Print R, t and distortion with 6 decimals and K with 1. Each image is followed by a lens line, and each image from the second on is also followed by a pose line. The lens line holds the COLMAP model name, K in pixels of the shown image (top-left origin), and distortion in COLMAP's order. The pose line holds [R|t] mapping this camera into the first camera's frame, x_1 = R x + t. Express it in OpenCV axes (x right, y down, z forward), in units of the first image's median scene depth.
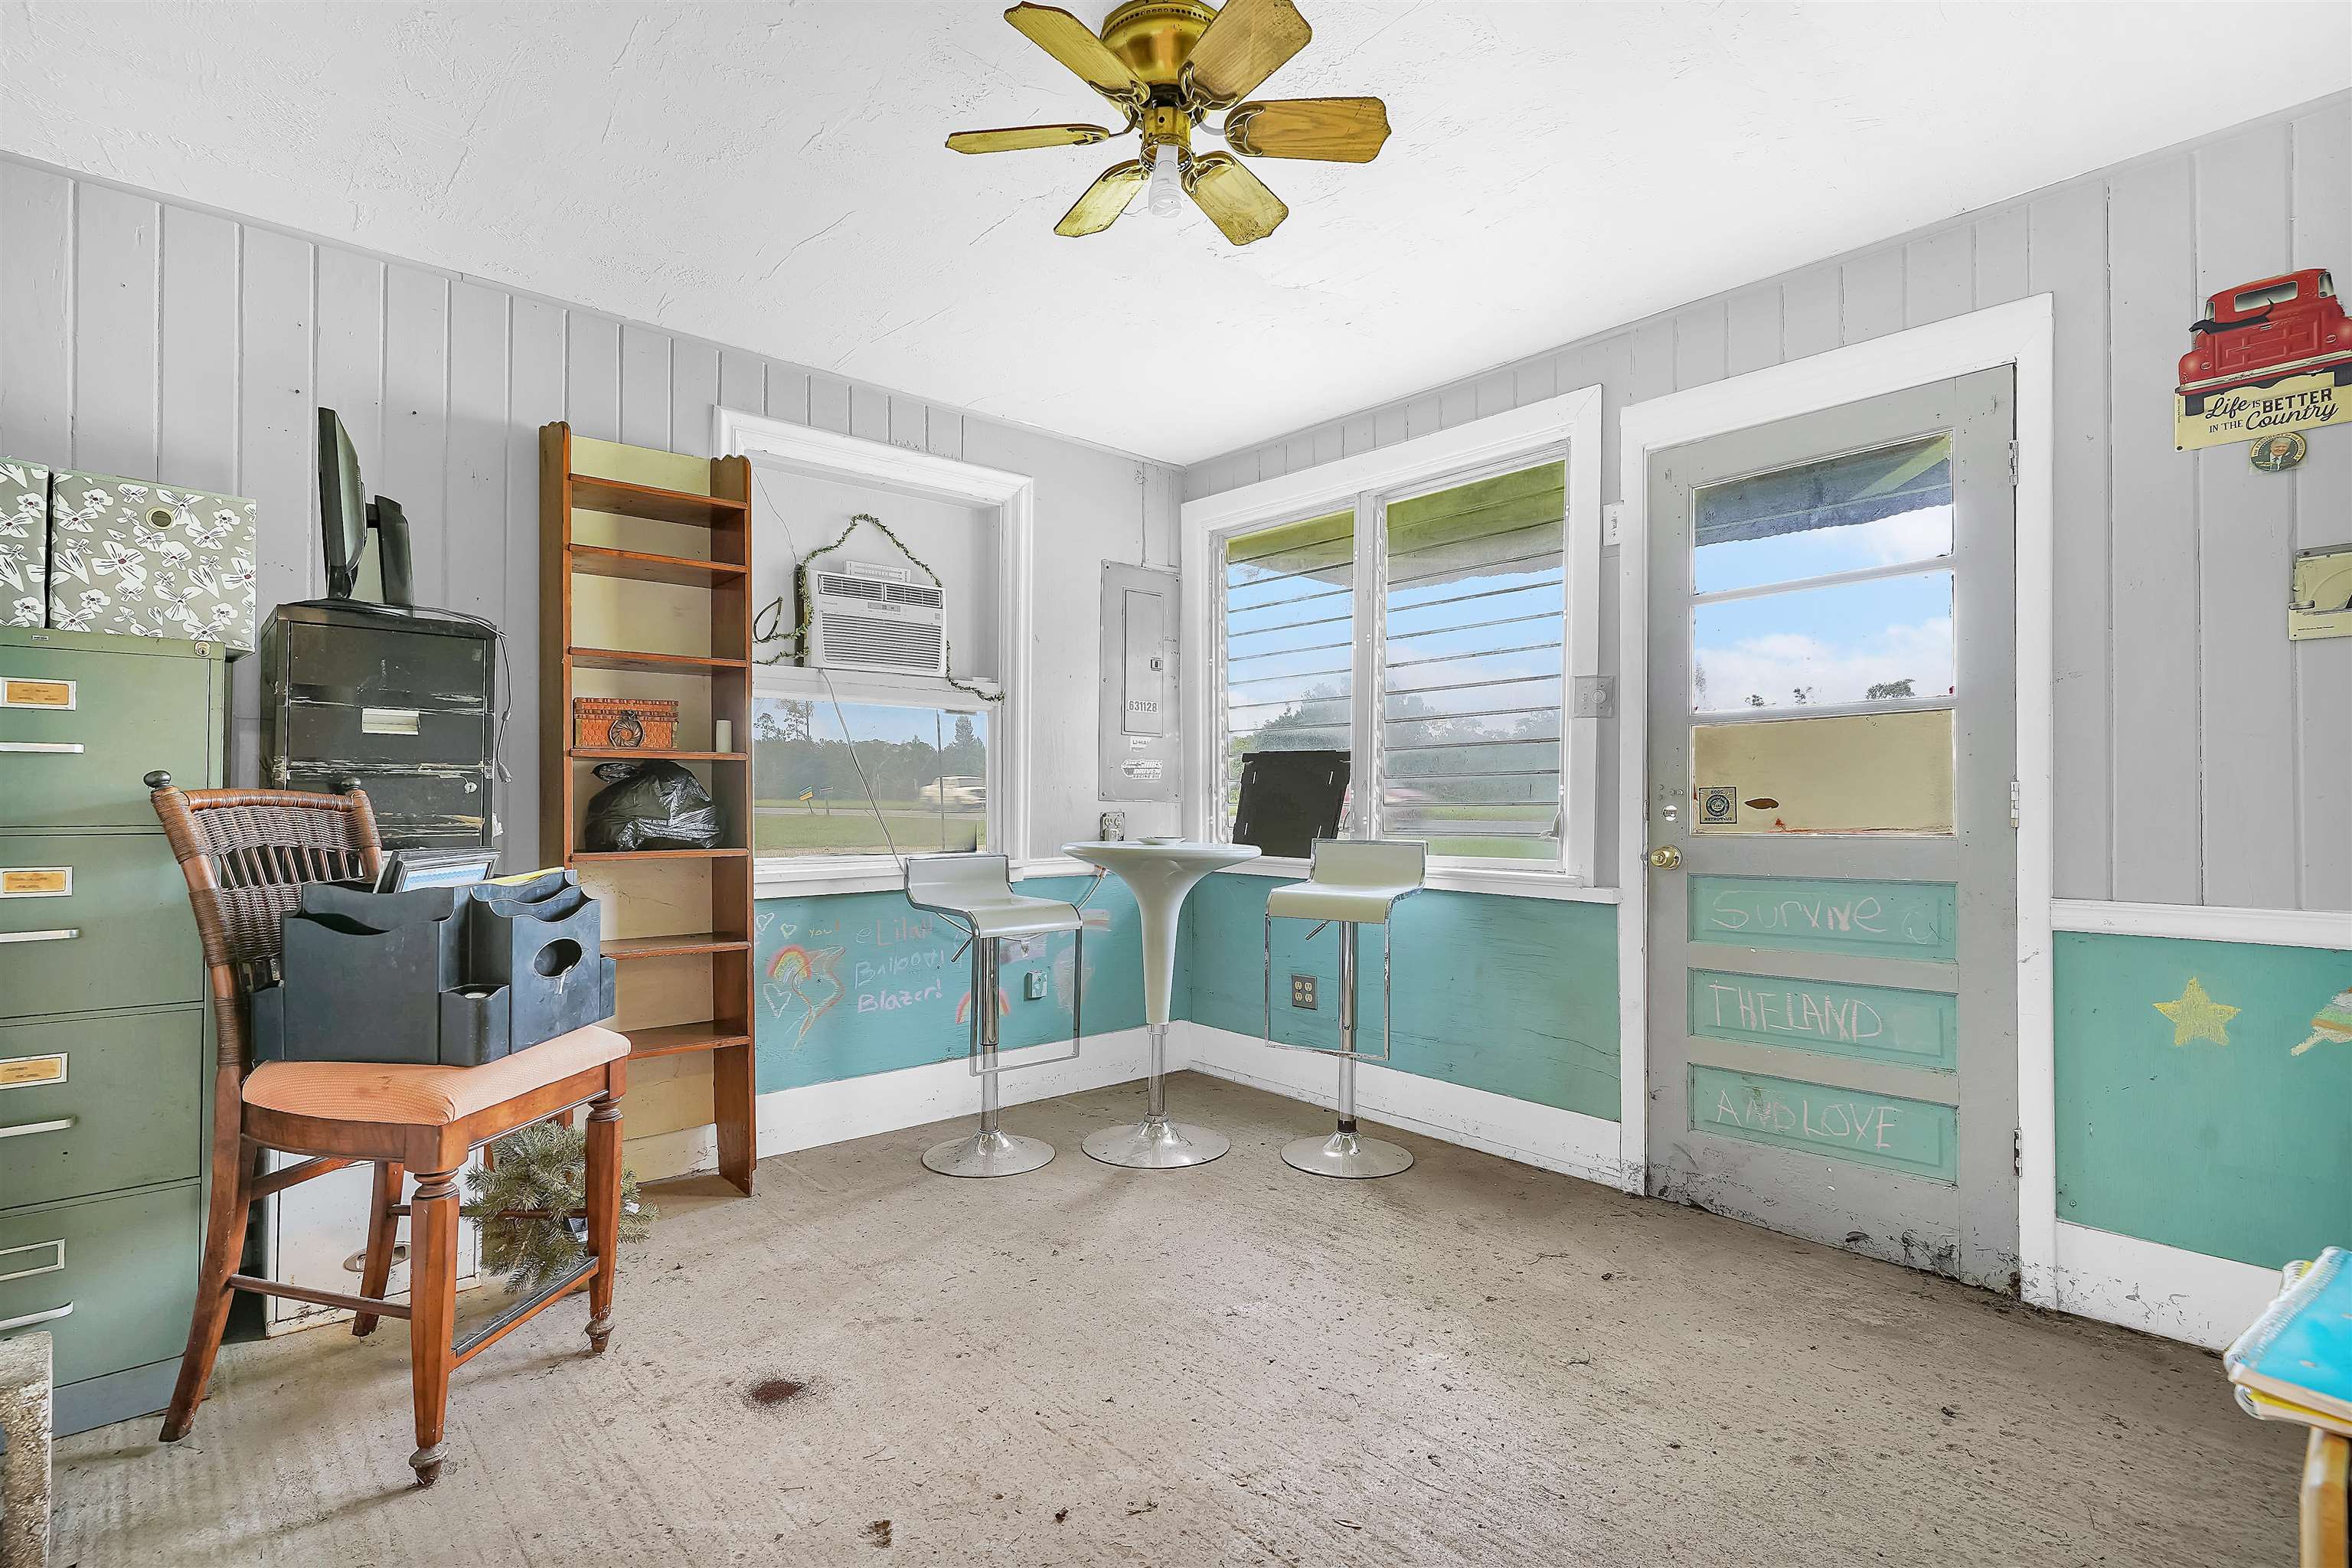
lens RADIAL K [[1141.4, 0, 1166.2], [0, 1141.4, 798.2], [0, 0, 1]] dist [-0.003062, -0.000768]
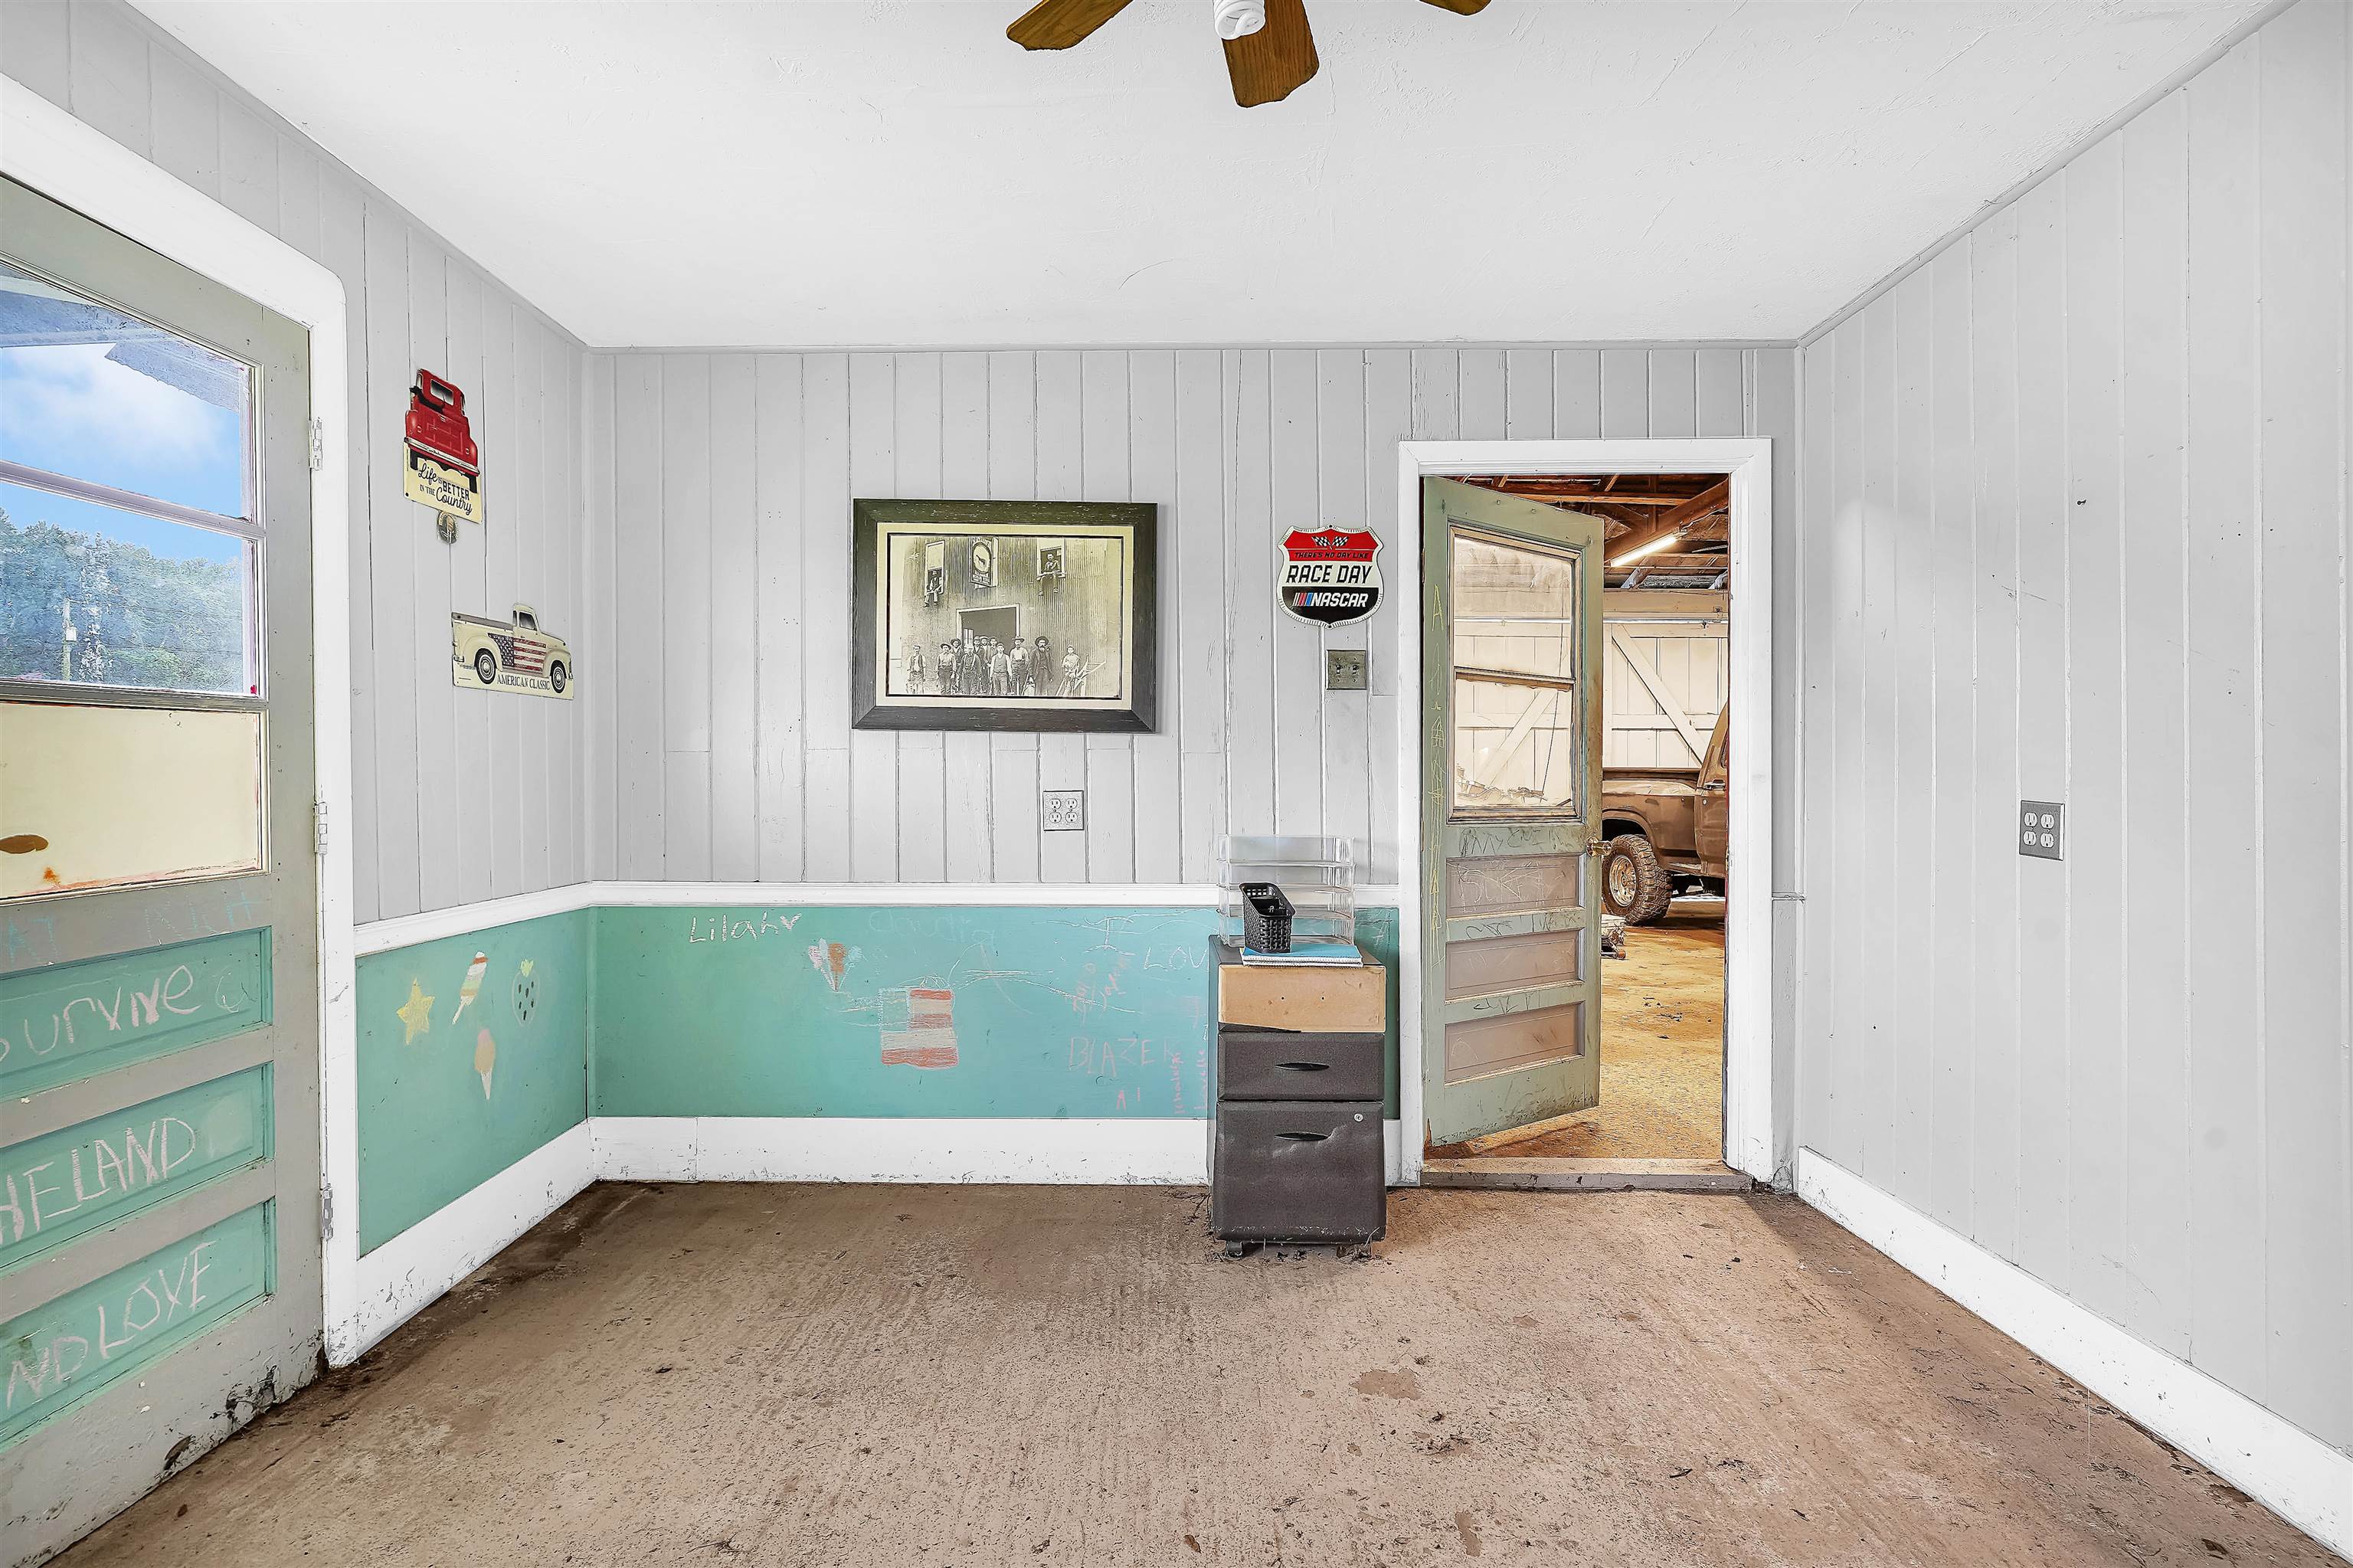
lens RADIAL K [[1141.9, 0, 1159.2], [0, 1141.9, 778.7], [0, 0, 1]] dist [-0.003062, -0.000768]
pose [[-0.747144, -0.005597, 0.664638, -0.348247], [-0.007718, 0.999970, -0.000255, -0.038990], [-0.664617, -0.005320, -0.747165, 1.251744]]
